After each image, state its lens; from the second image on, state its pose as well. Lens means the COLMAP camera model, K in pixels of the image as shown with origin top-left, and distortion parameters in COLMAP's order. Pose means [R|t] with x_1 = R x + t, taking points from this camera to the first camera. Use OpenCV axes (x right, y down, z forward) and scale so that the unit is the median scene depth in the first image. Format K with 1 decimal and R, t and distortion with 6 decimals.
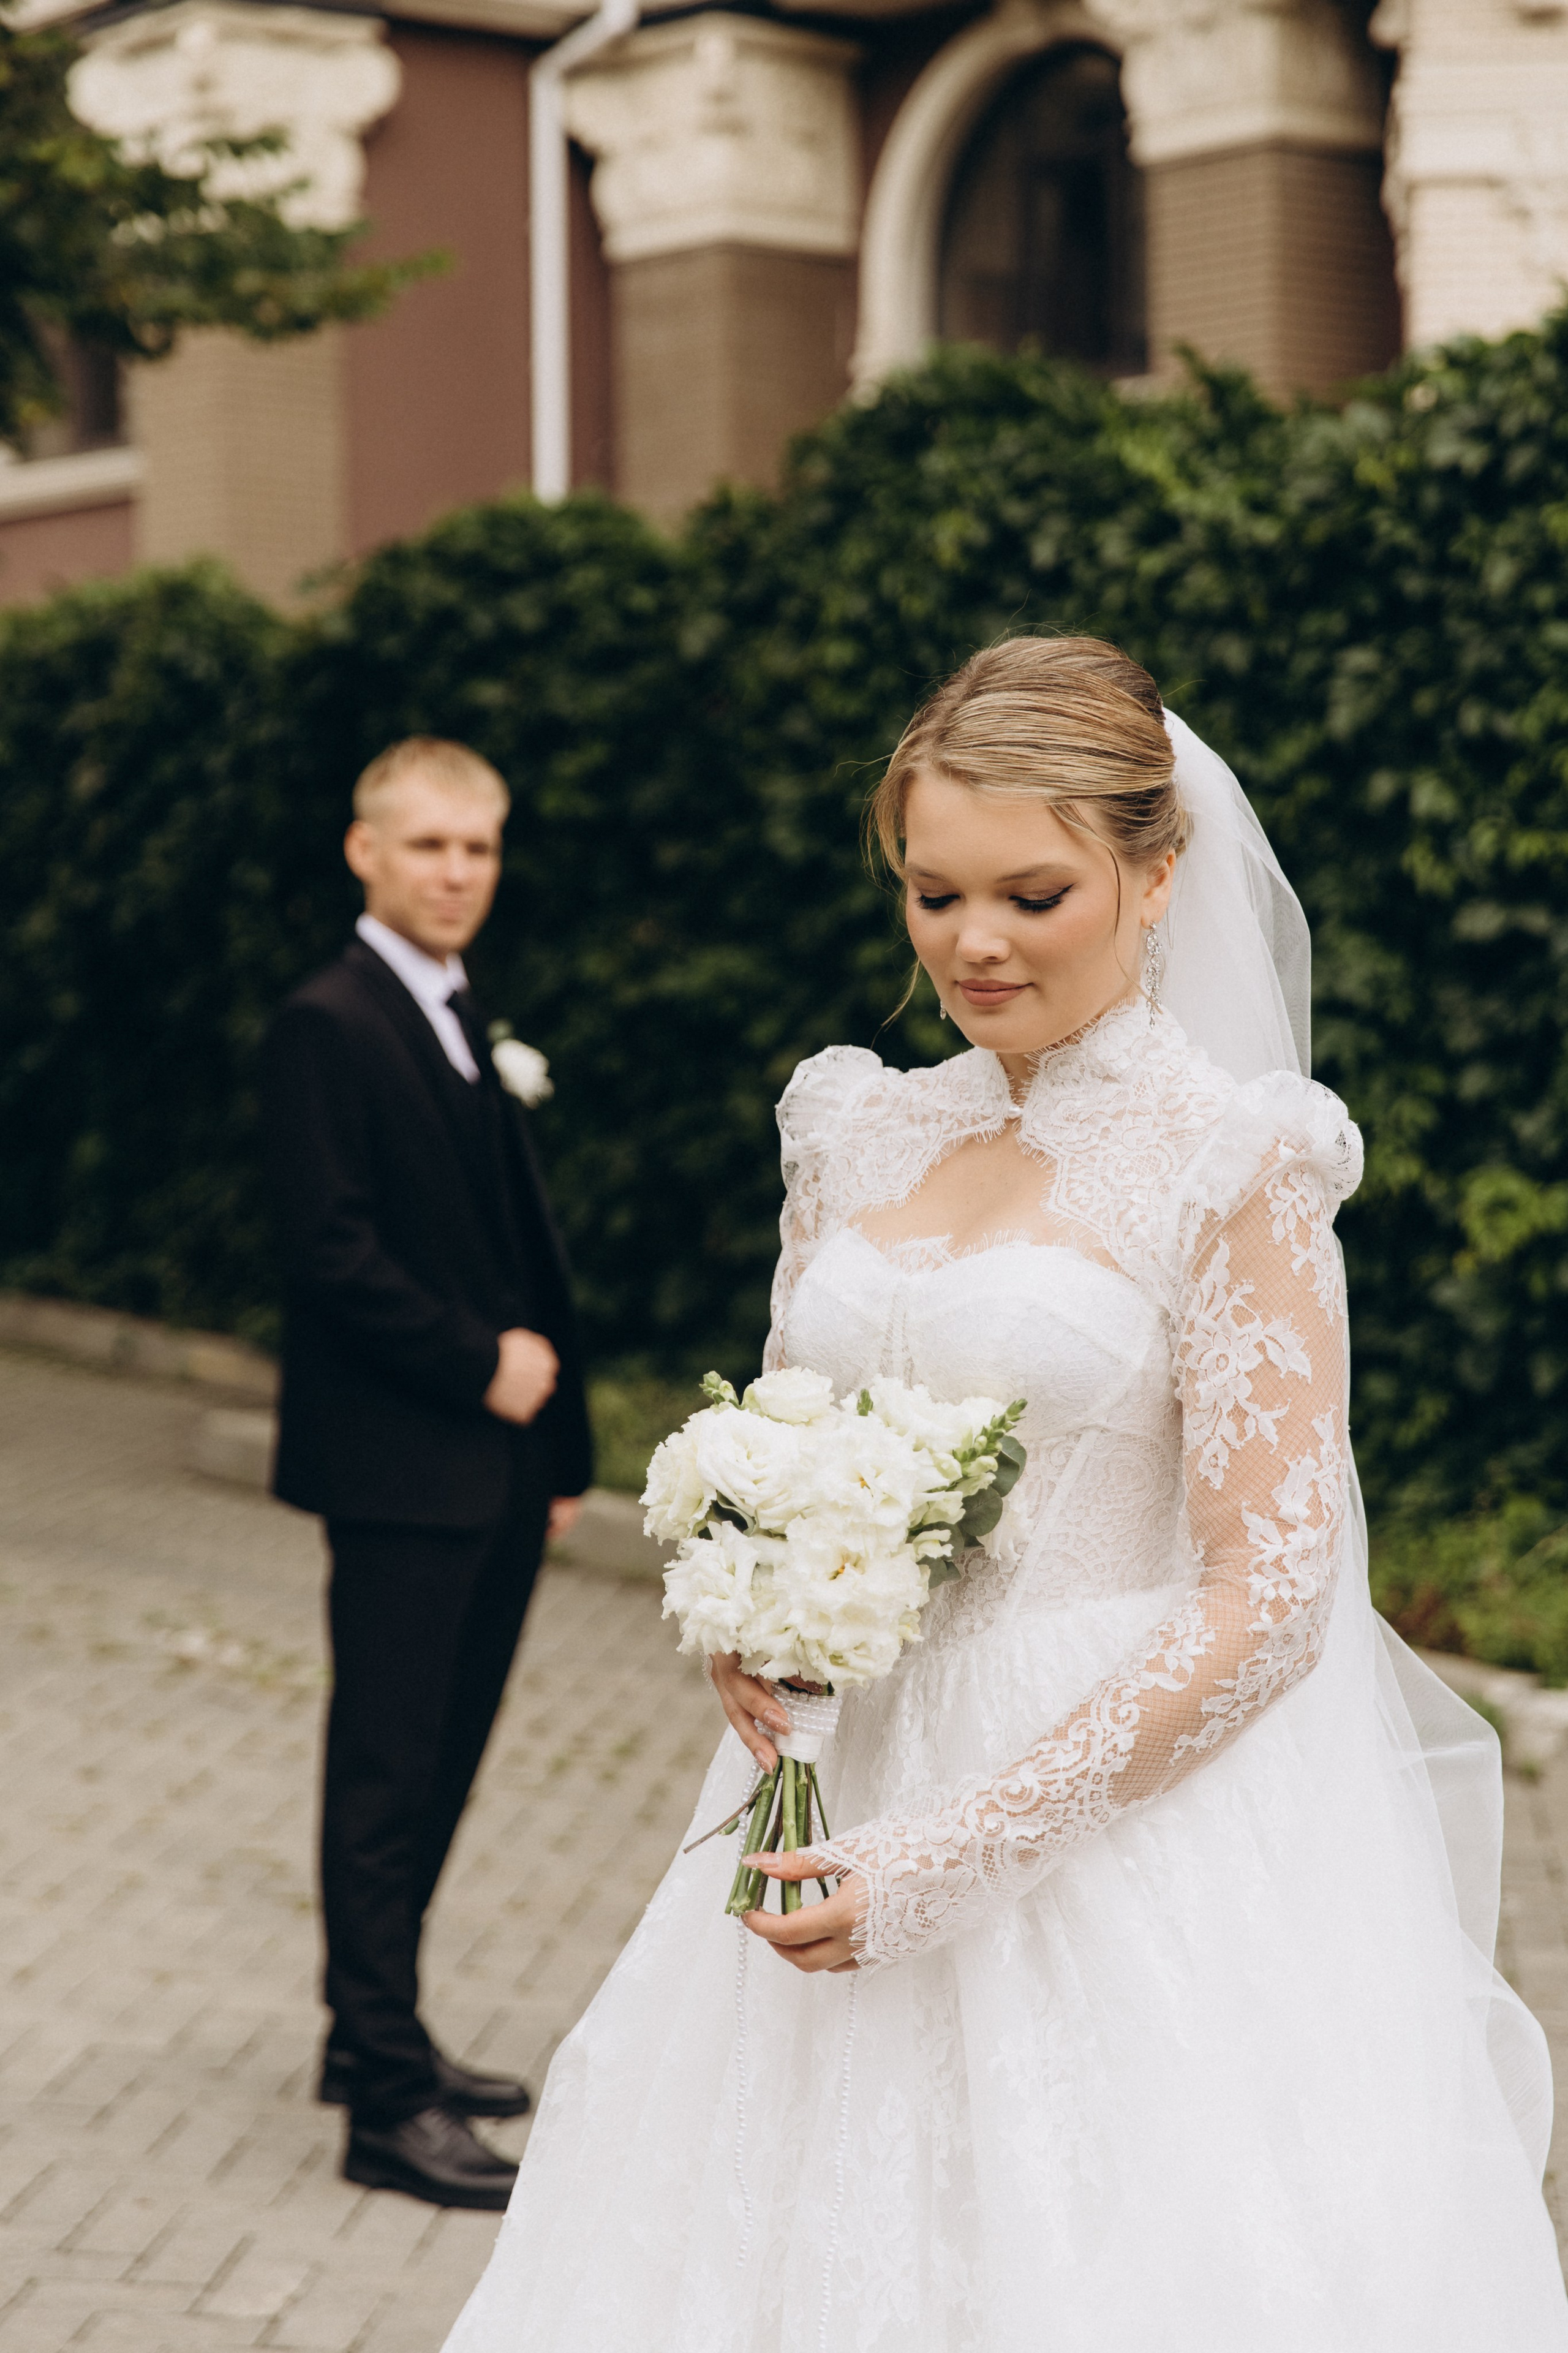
lens RADIAL K [[4387.7, 0, 785.1], [0, 4387.7, 1179.8], [0, 0, 1]] dist [0.047081, 0.000000]
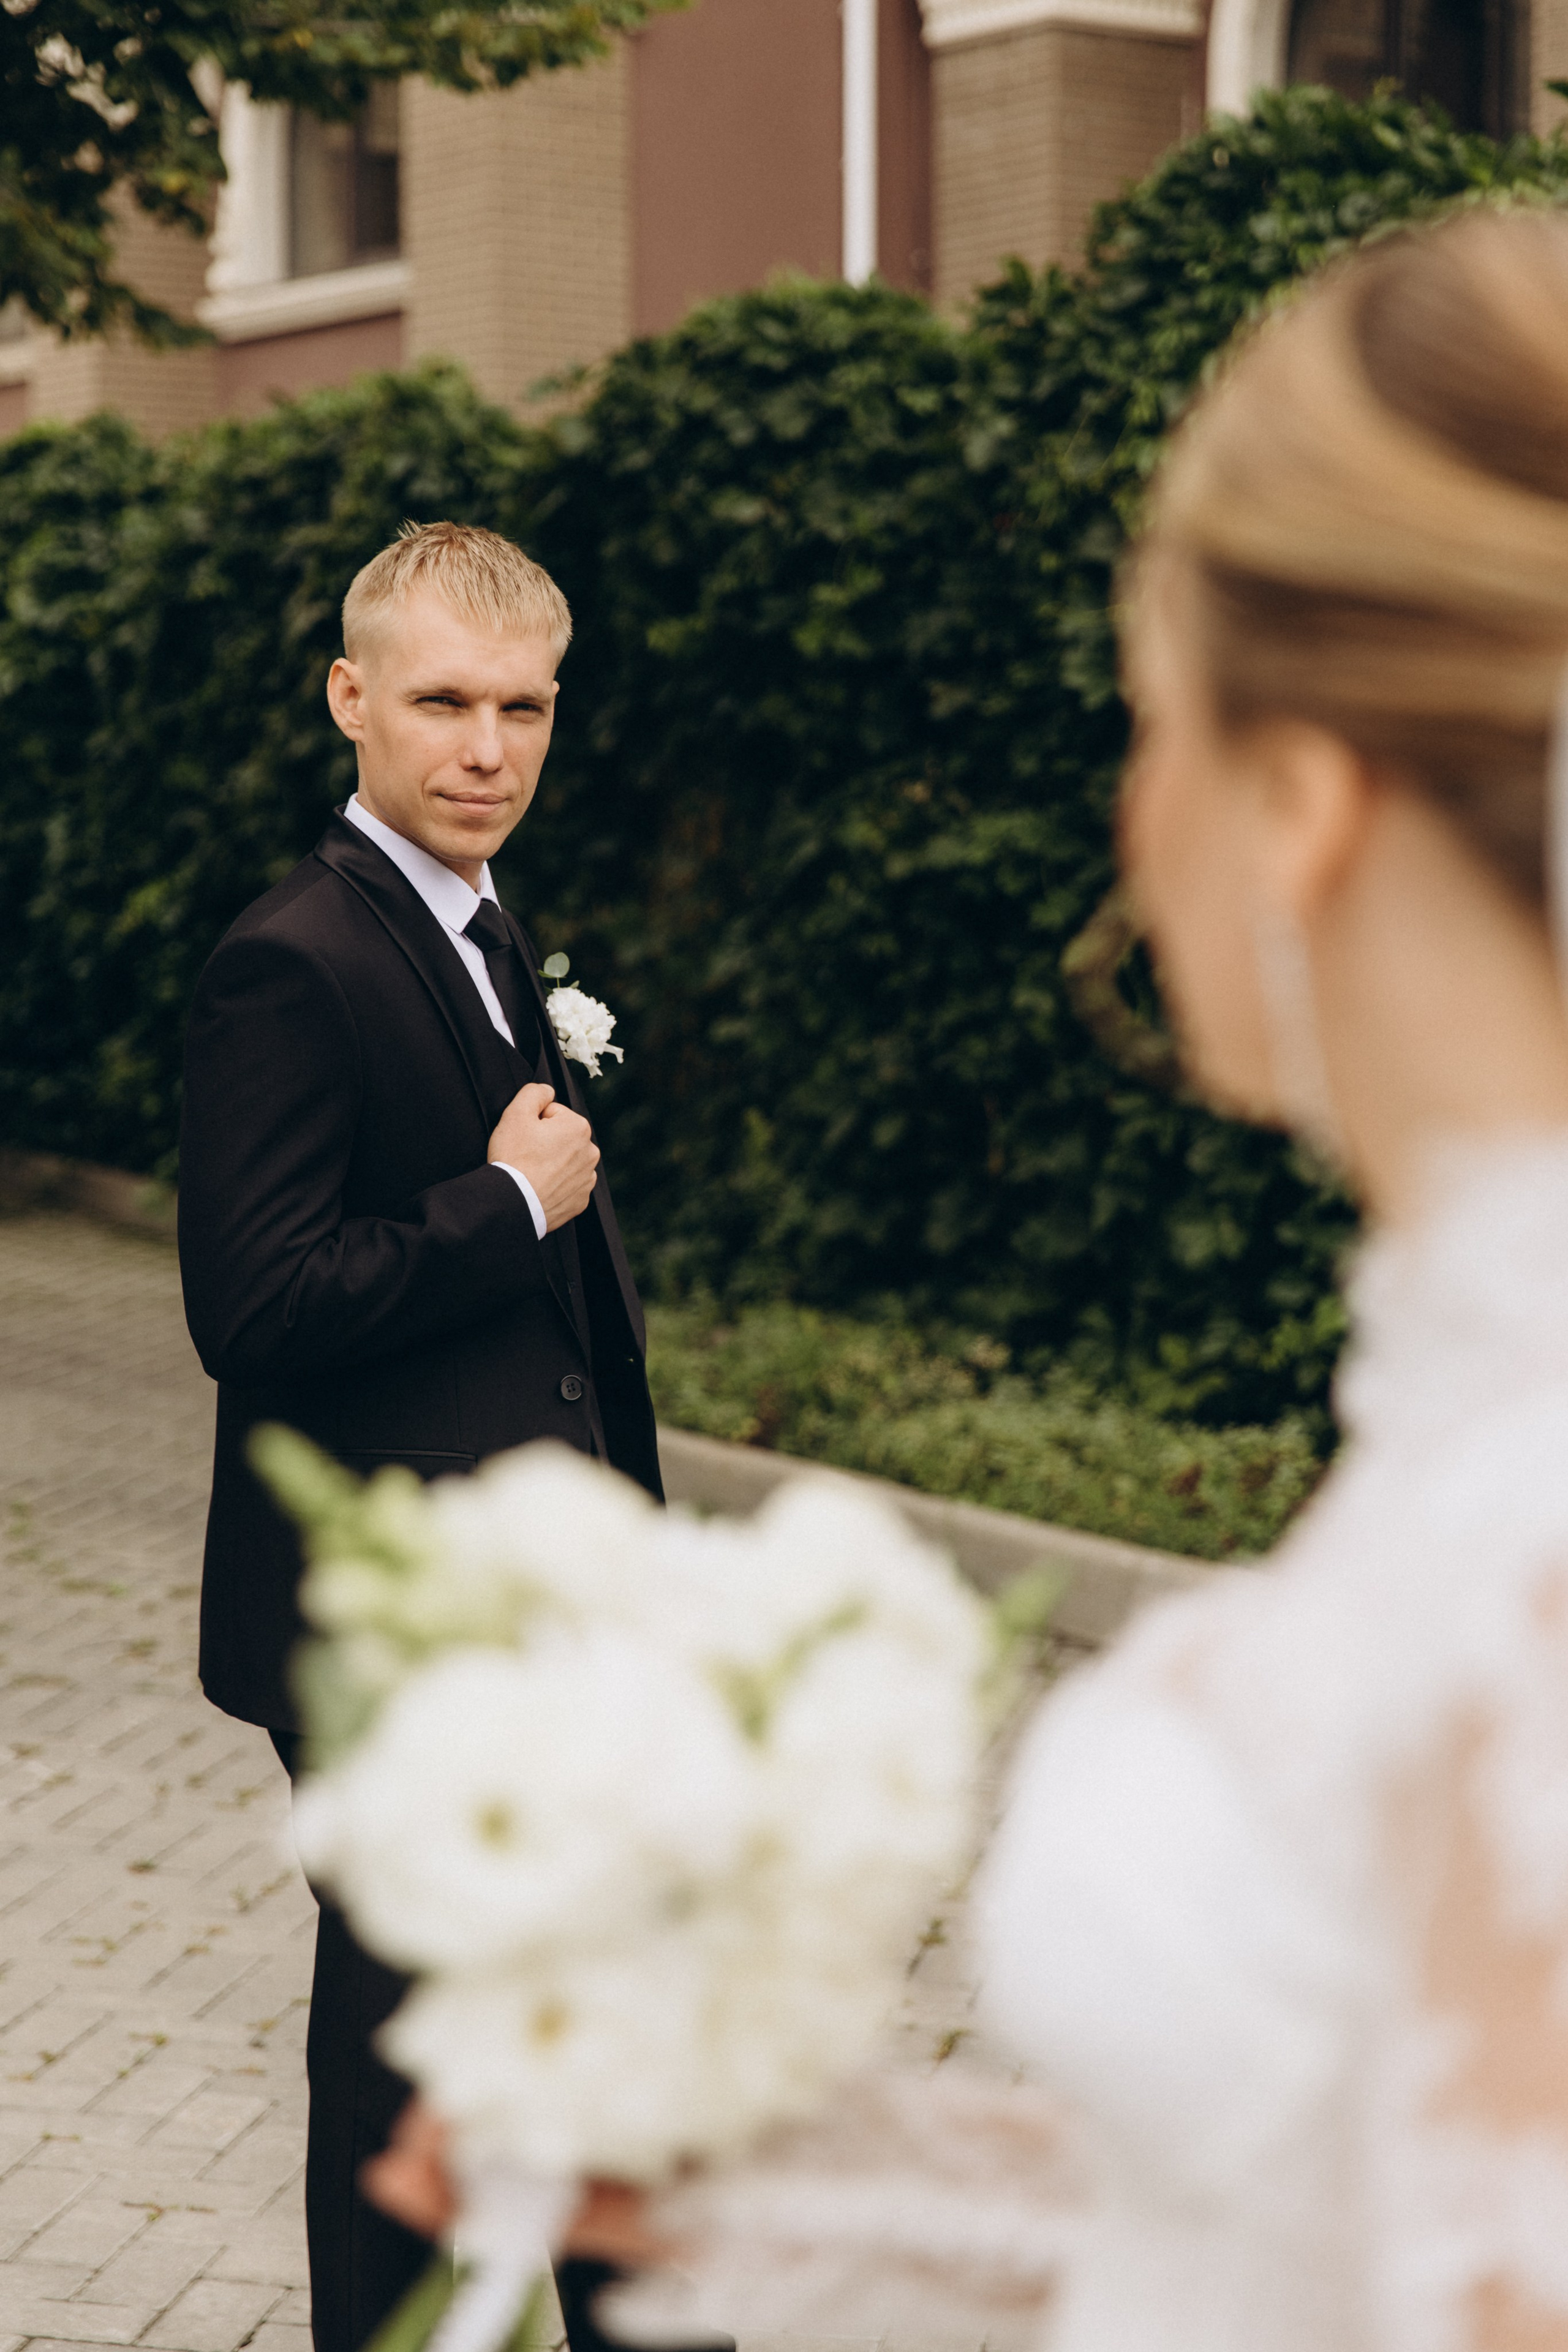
lens RADIAL K [[4386.2, 0, 749.2], [0, 4386.2, 1056.9], [0, 0, 1]] dist [0.047081, 0.000000]
pose [[0.996015, 0.007064, -0.088905, 0.011107], [-0.006247, 0.999936, 0.009471, -0.013070], [0.088966, -0.008877, 0.995995, 0.153316]]
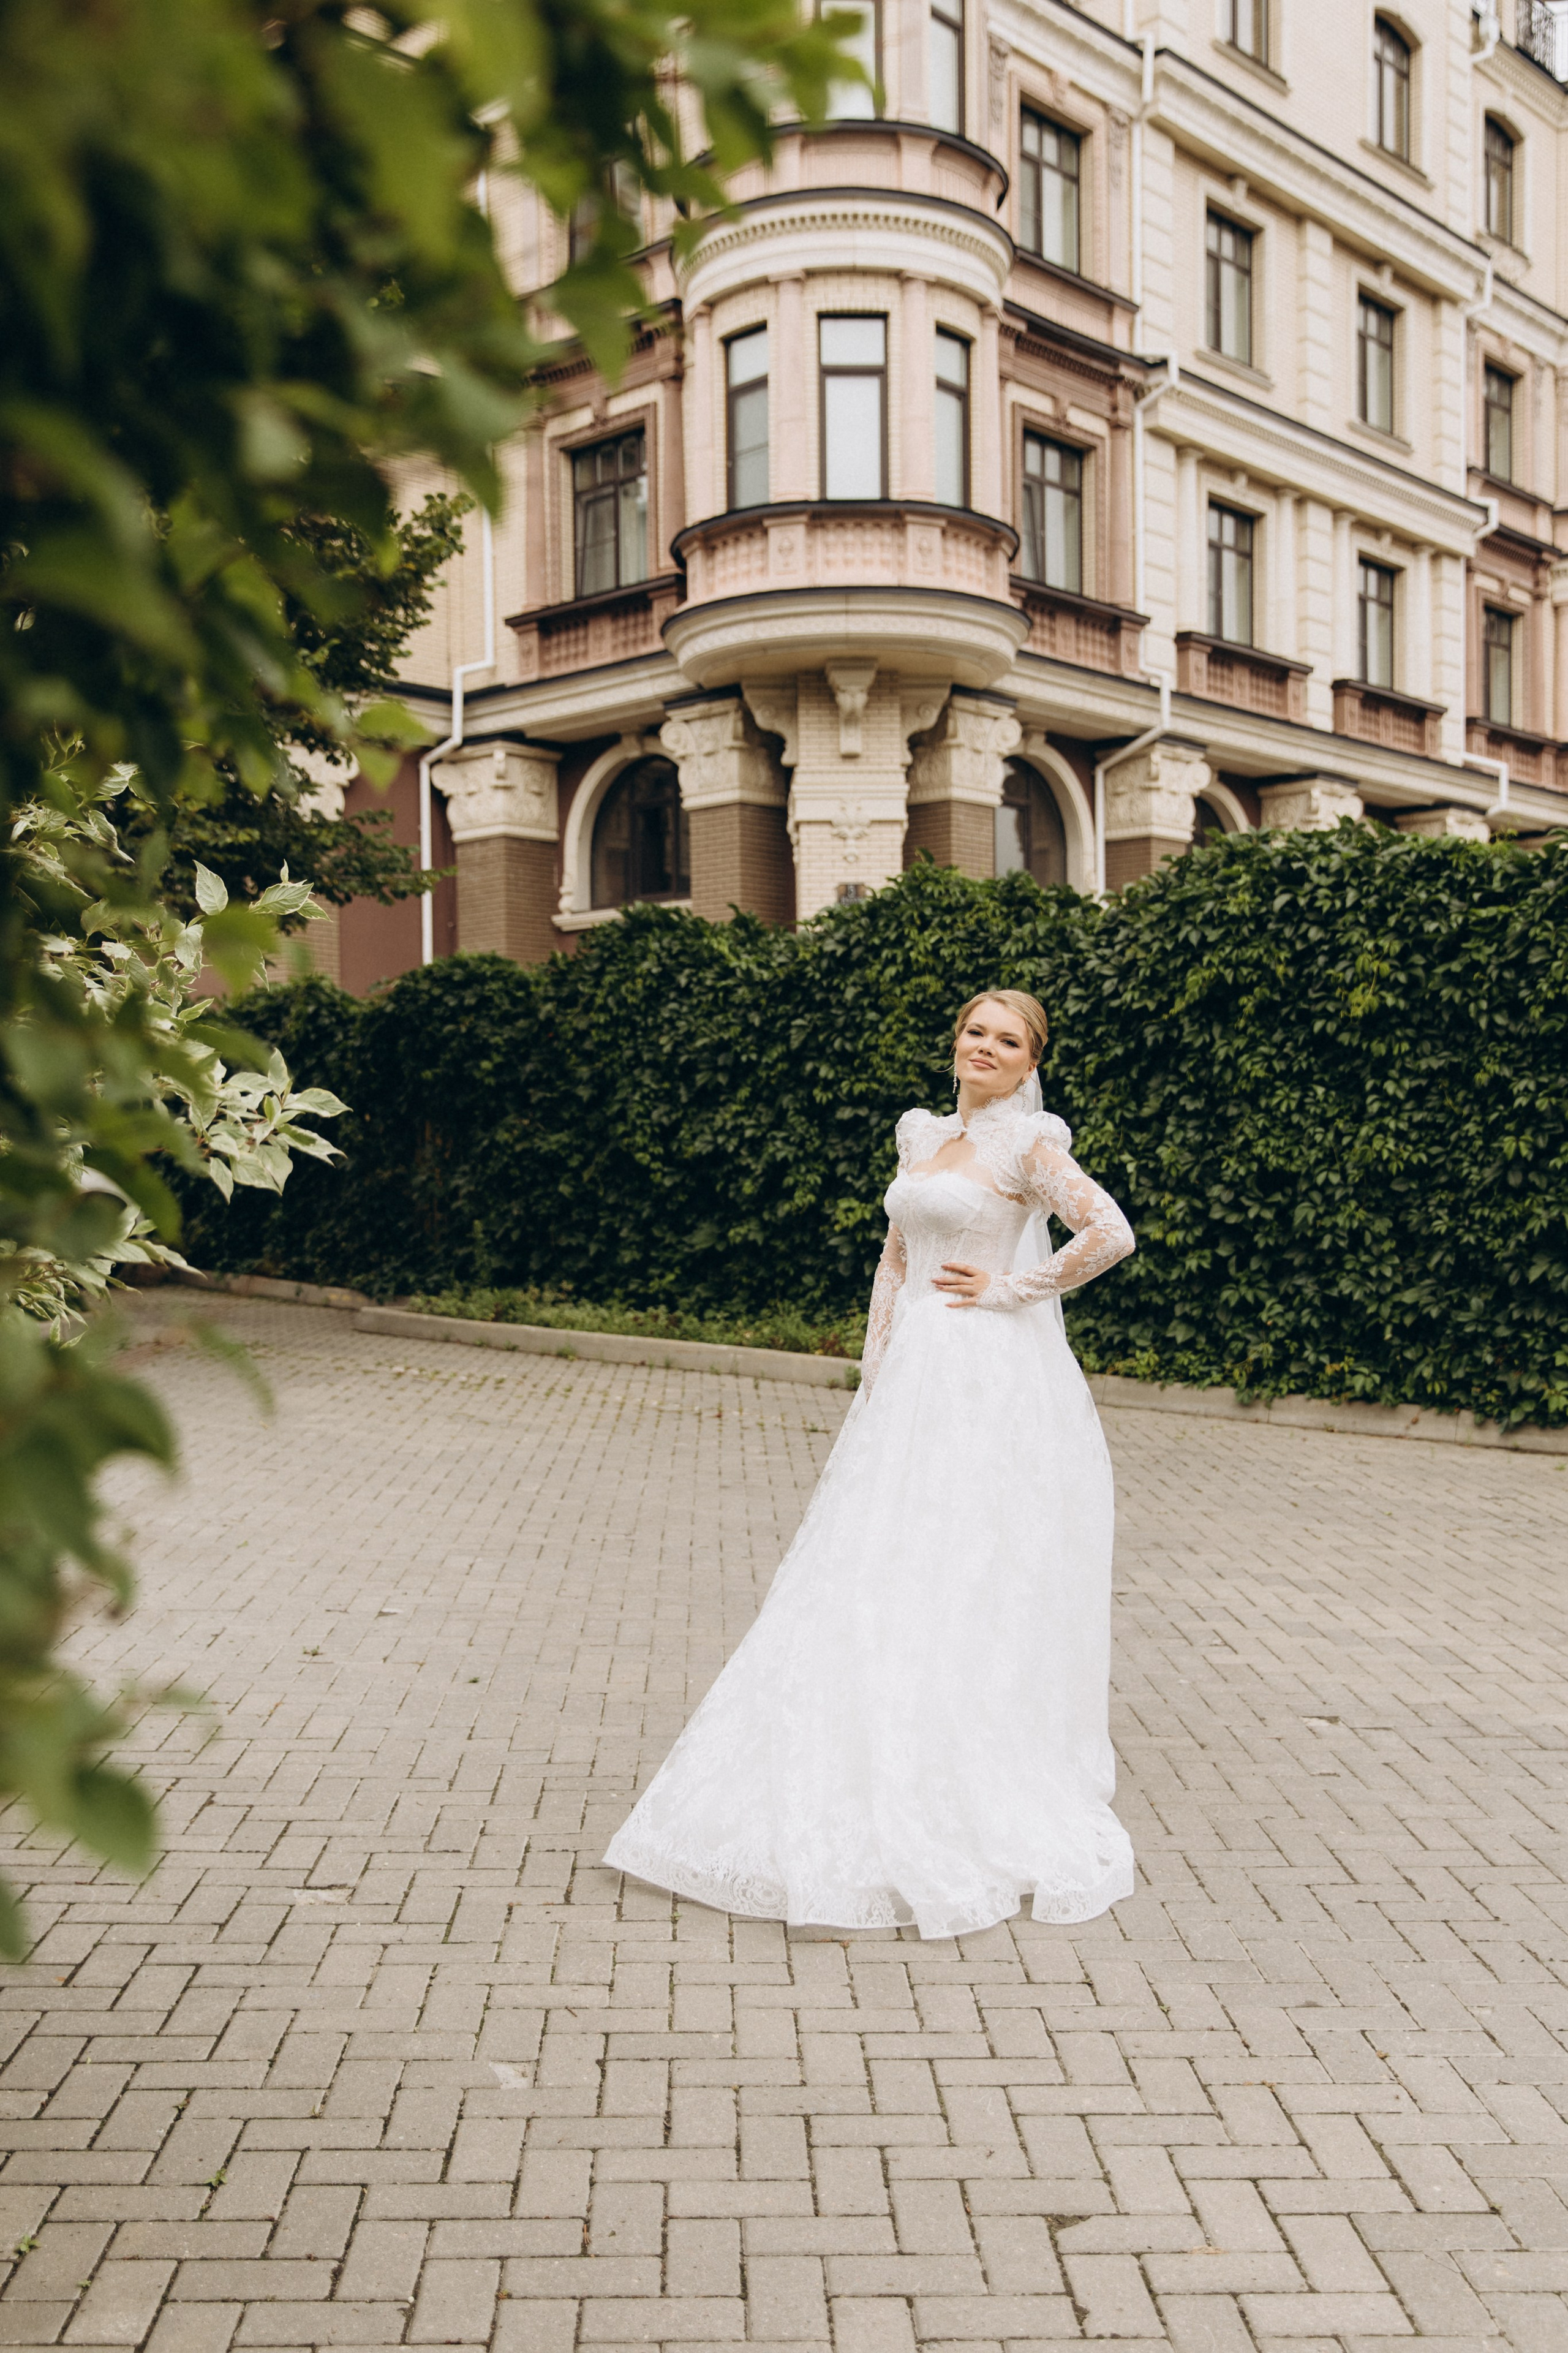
lens RADIAL K [[2209.3, 0, 786.9], [0, 2209.3, 1177.8], [0, 0, 1]] dist [0.000520, 0.000000]
pose [[0.989176, -0.008211, 0.146507, -0.070604], [0.014087, 0.999136, -0.039112, 0.030748], [-0.146059, 0.040753, 0.988436, -0.323449]]
